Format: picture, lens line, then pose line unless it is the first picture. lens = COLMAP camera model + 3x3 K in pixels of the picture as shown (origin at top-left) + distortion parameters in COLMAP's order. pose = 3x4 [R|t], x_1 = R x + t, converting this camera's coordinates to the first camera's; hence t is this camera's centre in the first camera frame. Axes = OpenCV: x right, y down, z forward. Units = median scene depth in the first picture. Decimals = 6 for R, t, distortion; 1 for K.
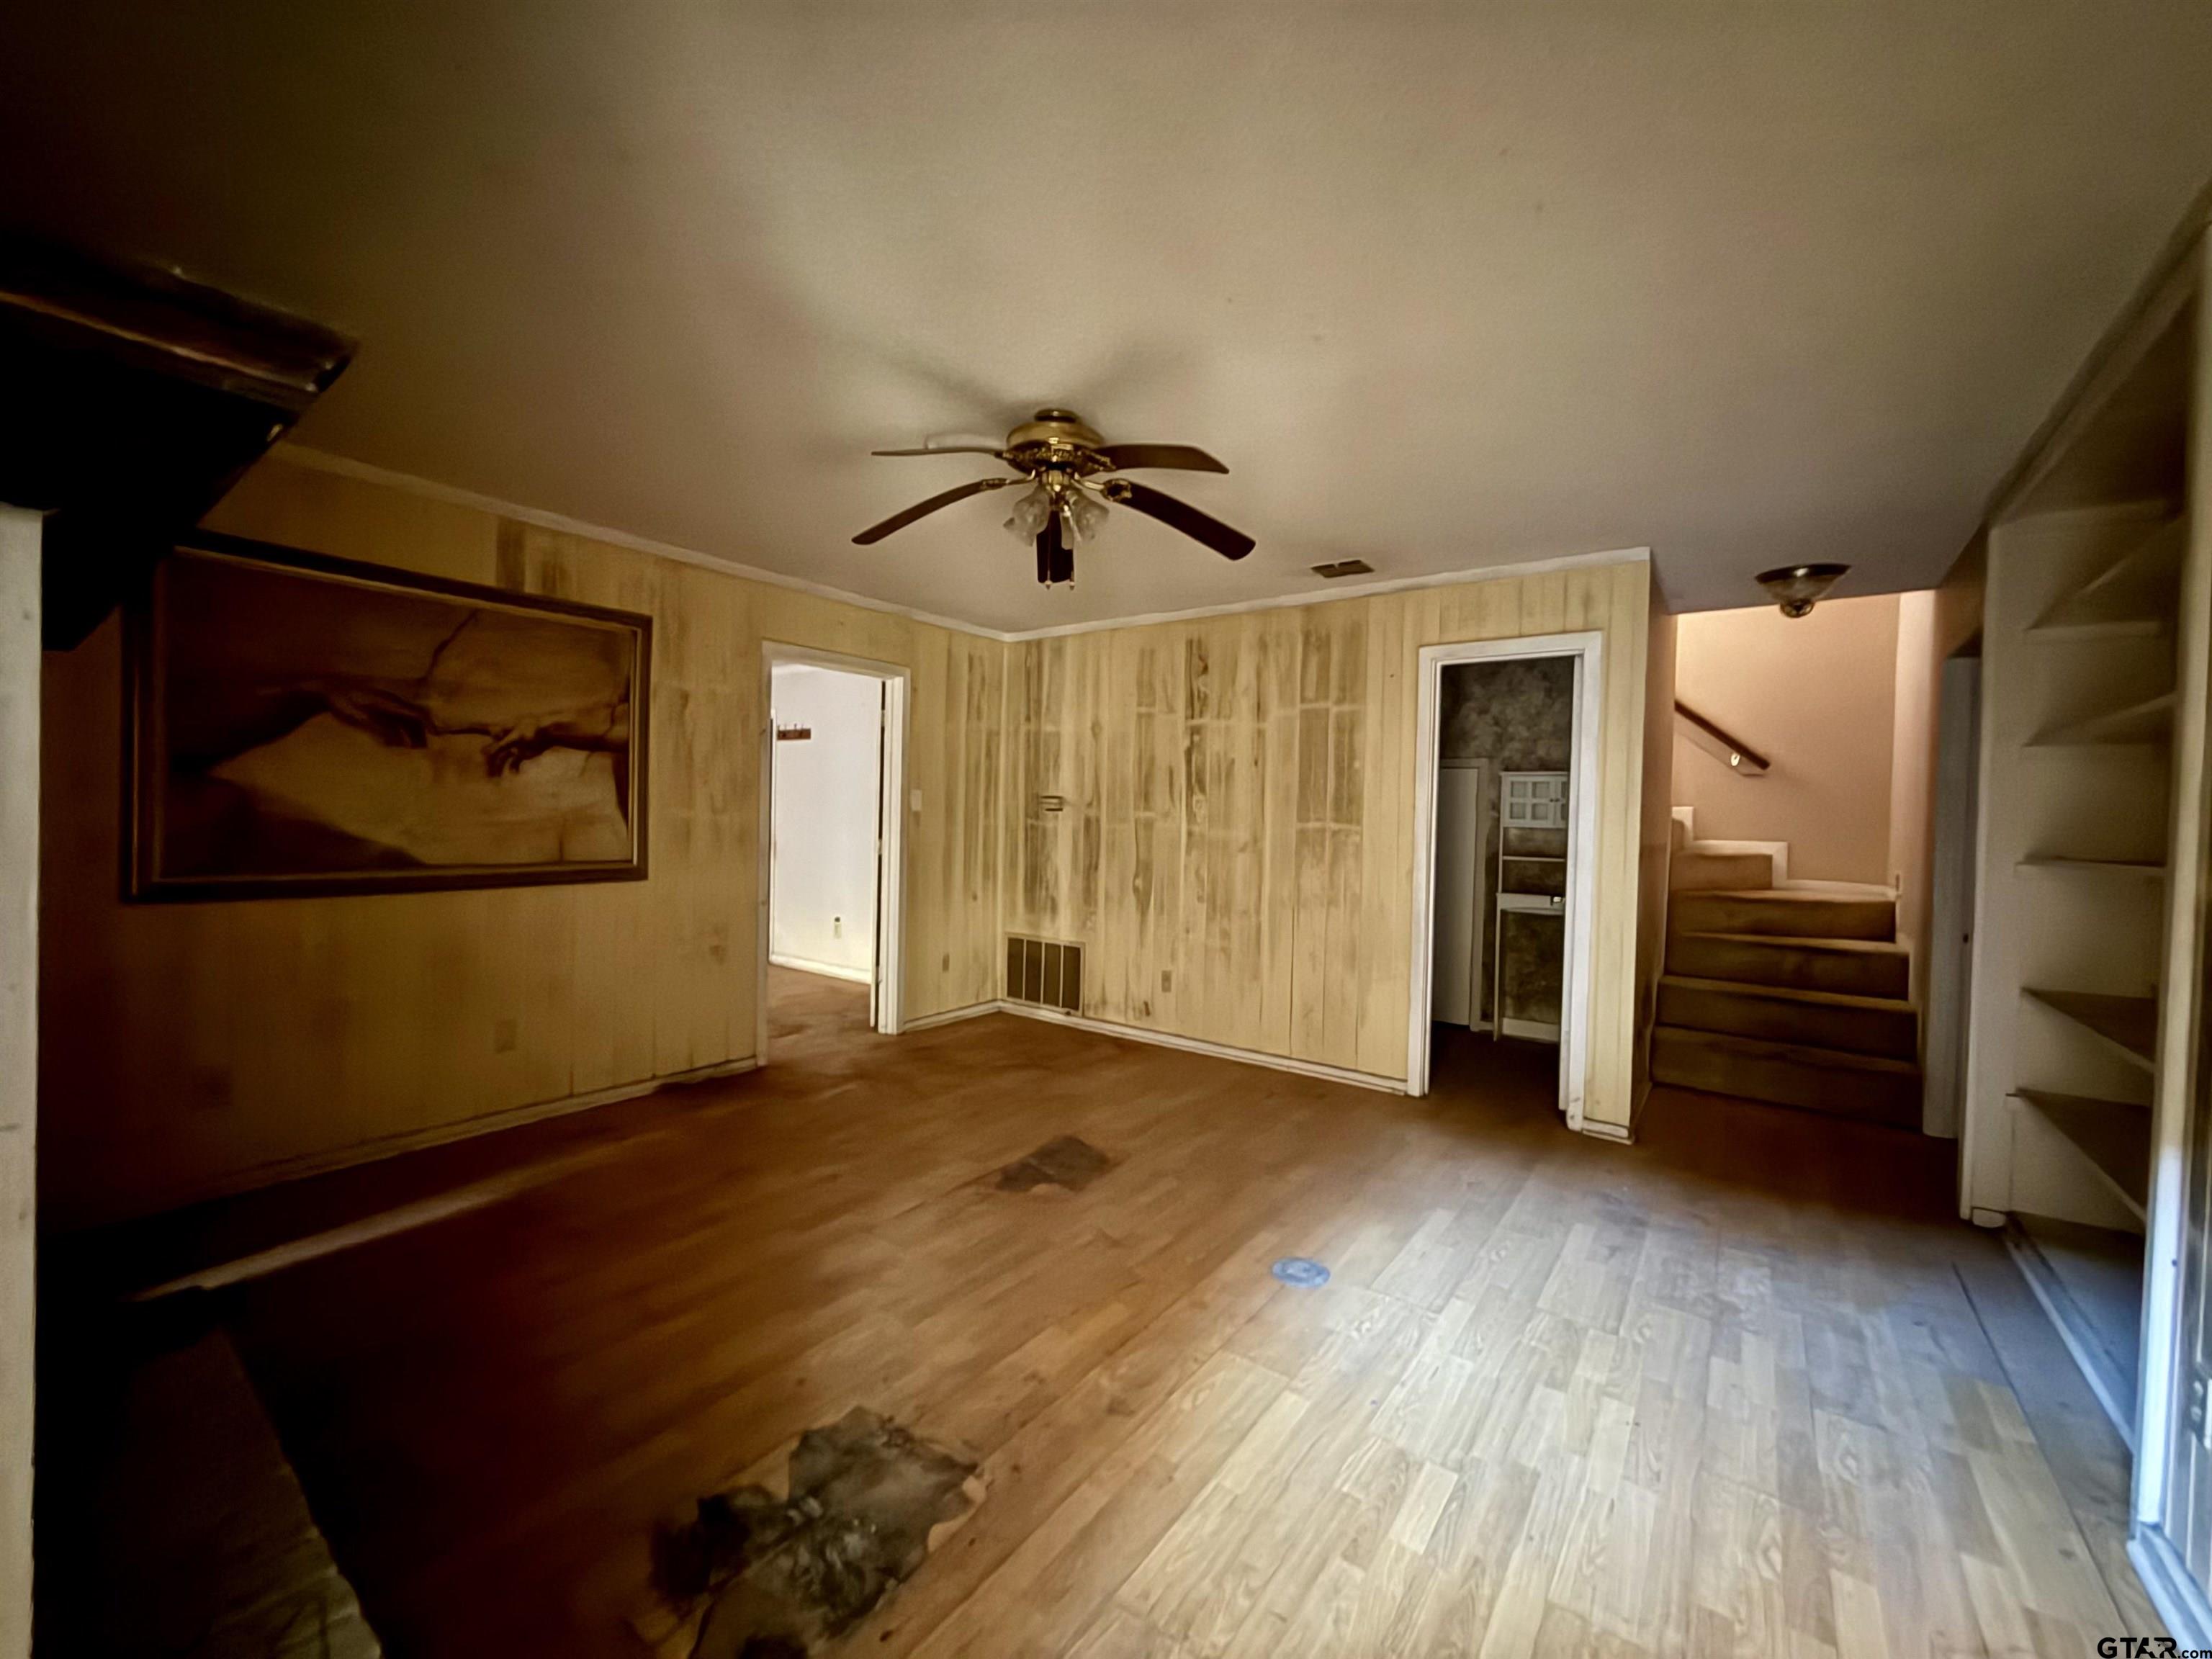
lens RADIAL K [[880.4, 0, 1100.1], [0, 880.4, 829.1], [0, 0, 1]] dist [0.000429, 0.000296]
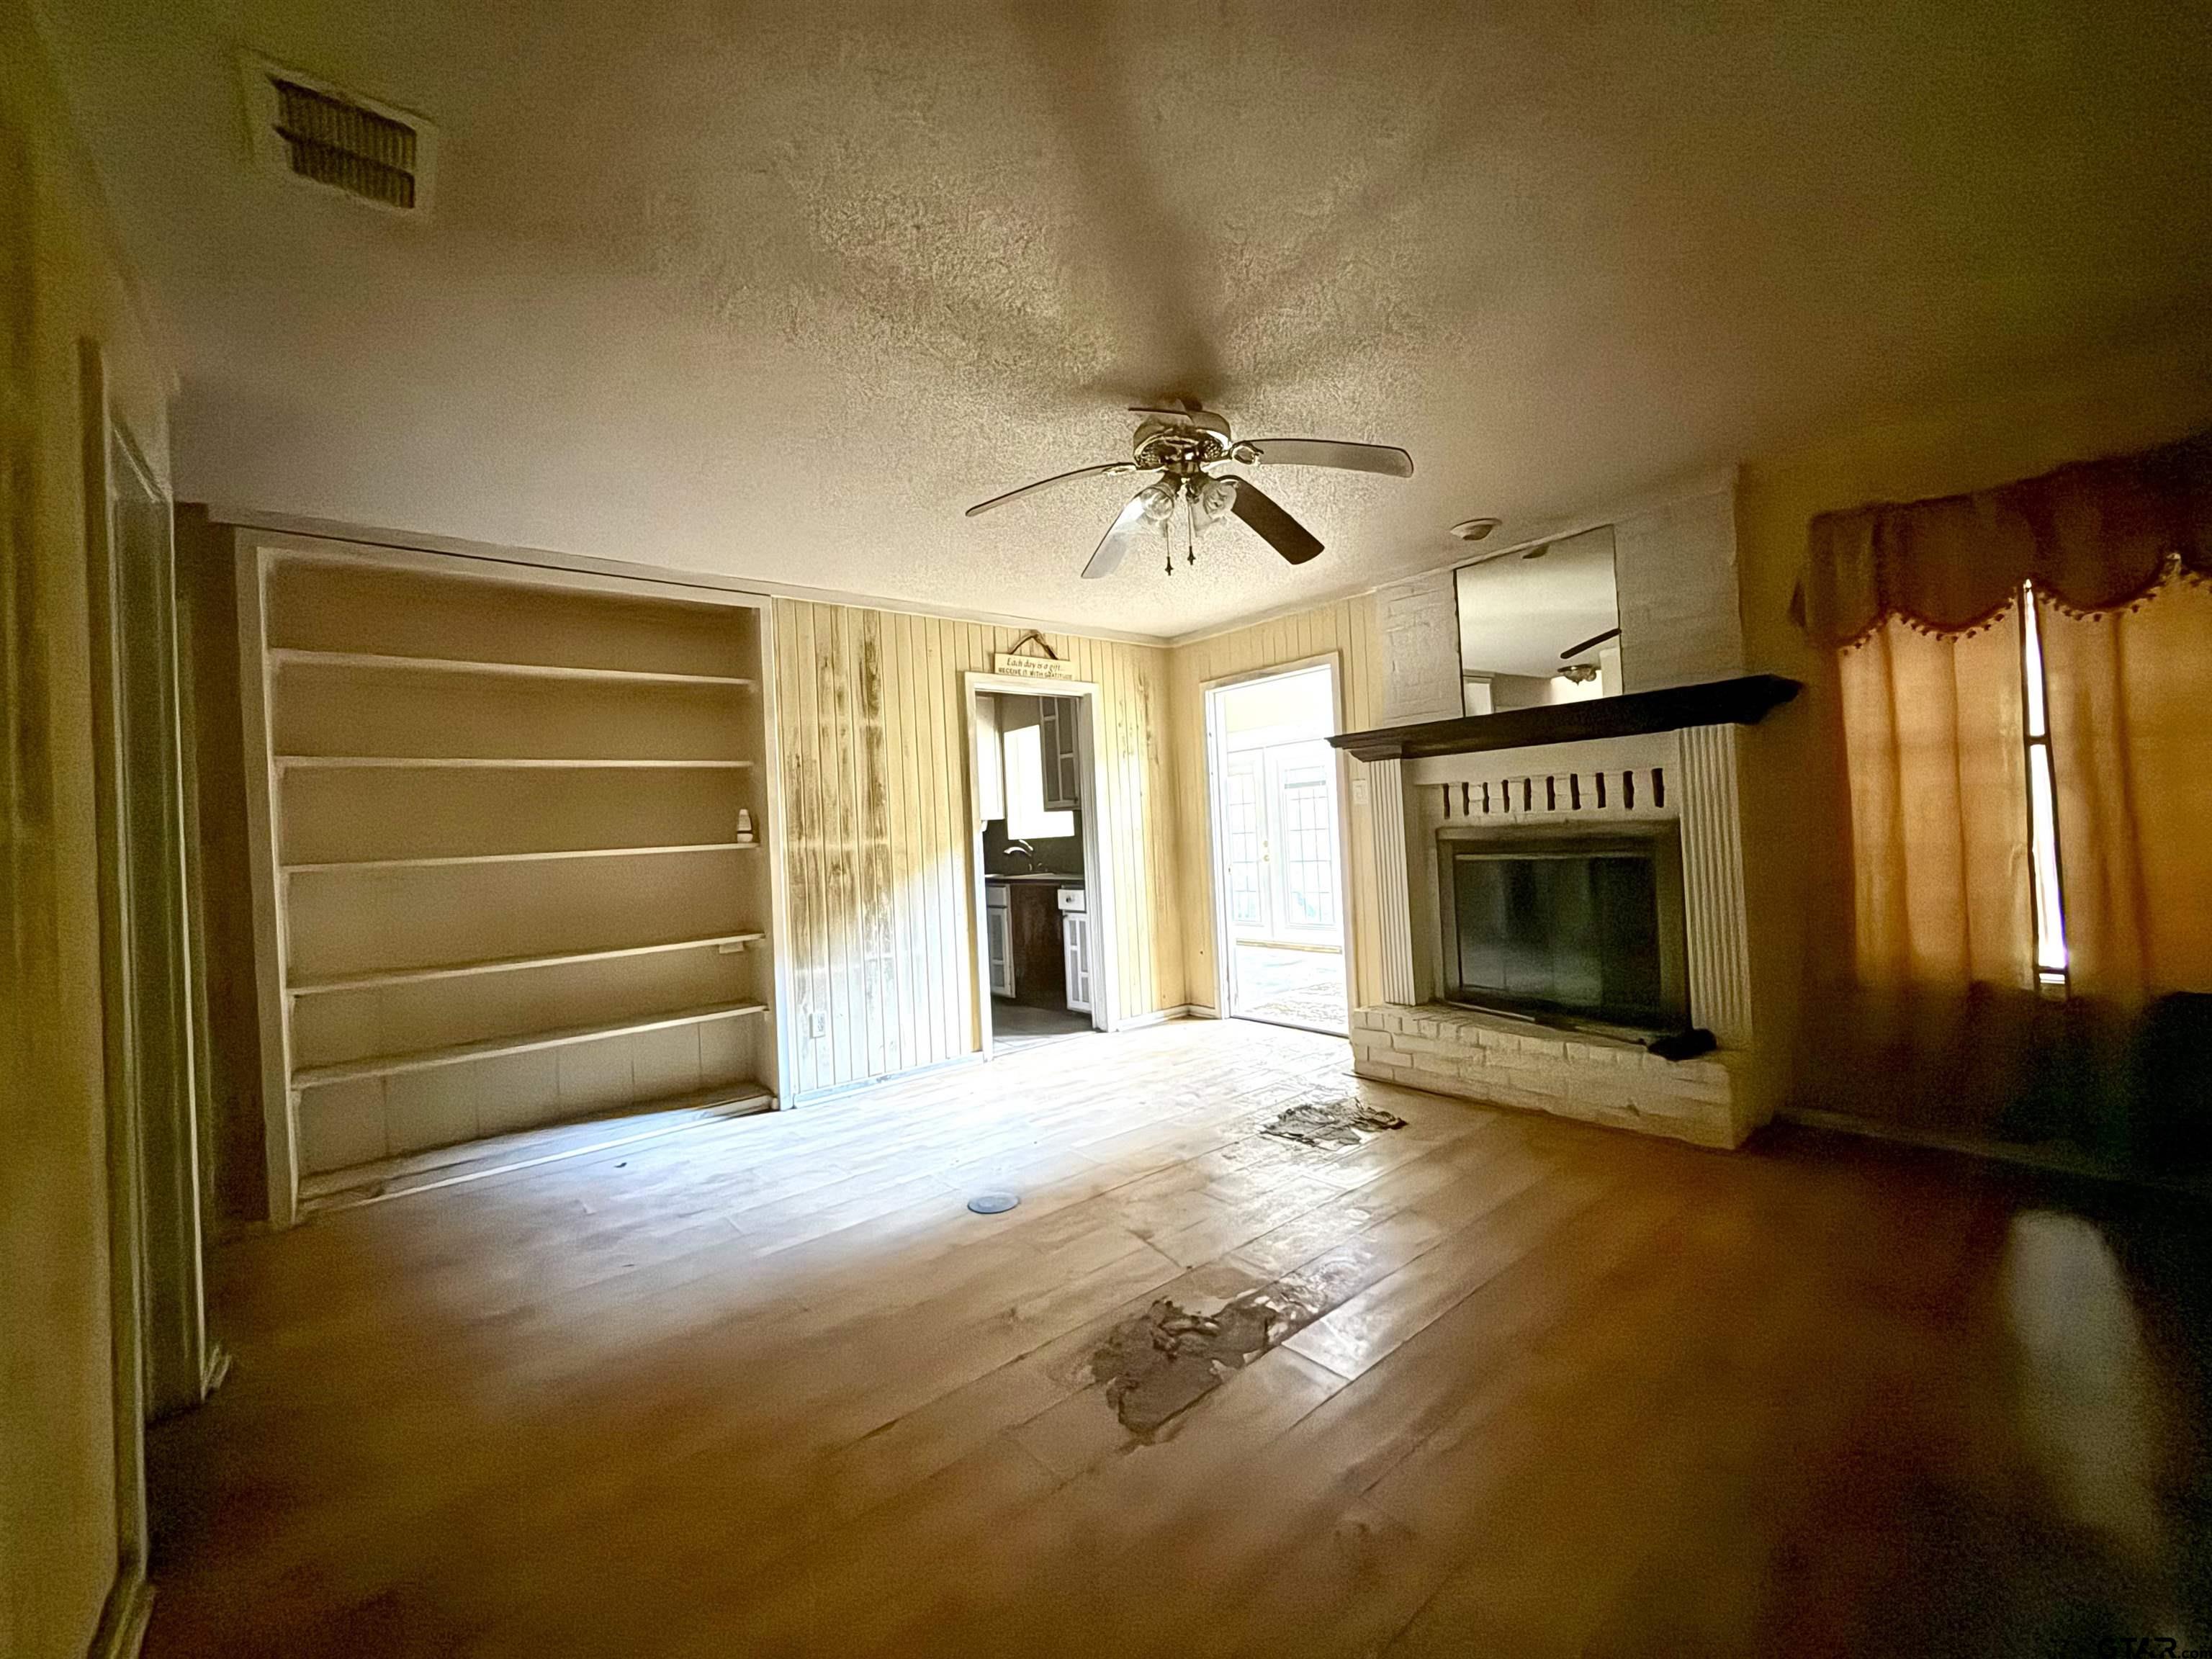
lens RADIAL K [[880.4, 0, 1113.3], [0, 880.4, 822.7], [0, 0, 1]] dist [0.000429, 0.000296]
pose [[-0.973753, 0.025069, 0.226223, -0.208437], [0.029116, 0.999470, 0.014569, -0.006497], [-0.225738, 0.020774, -0.973967, 2.189463]]
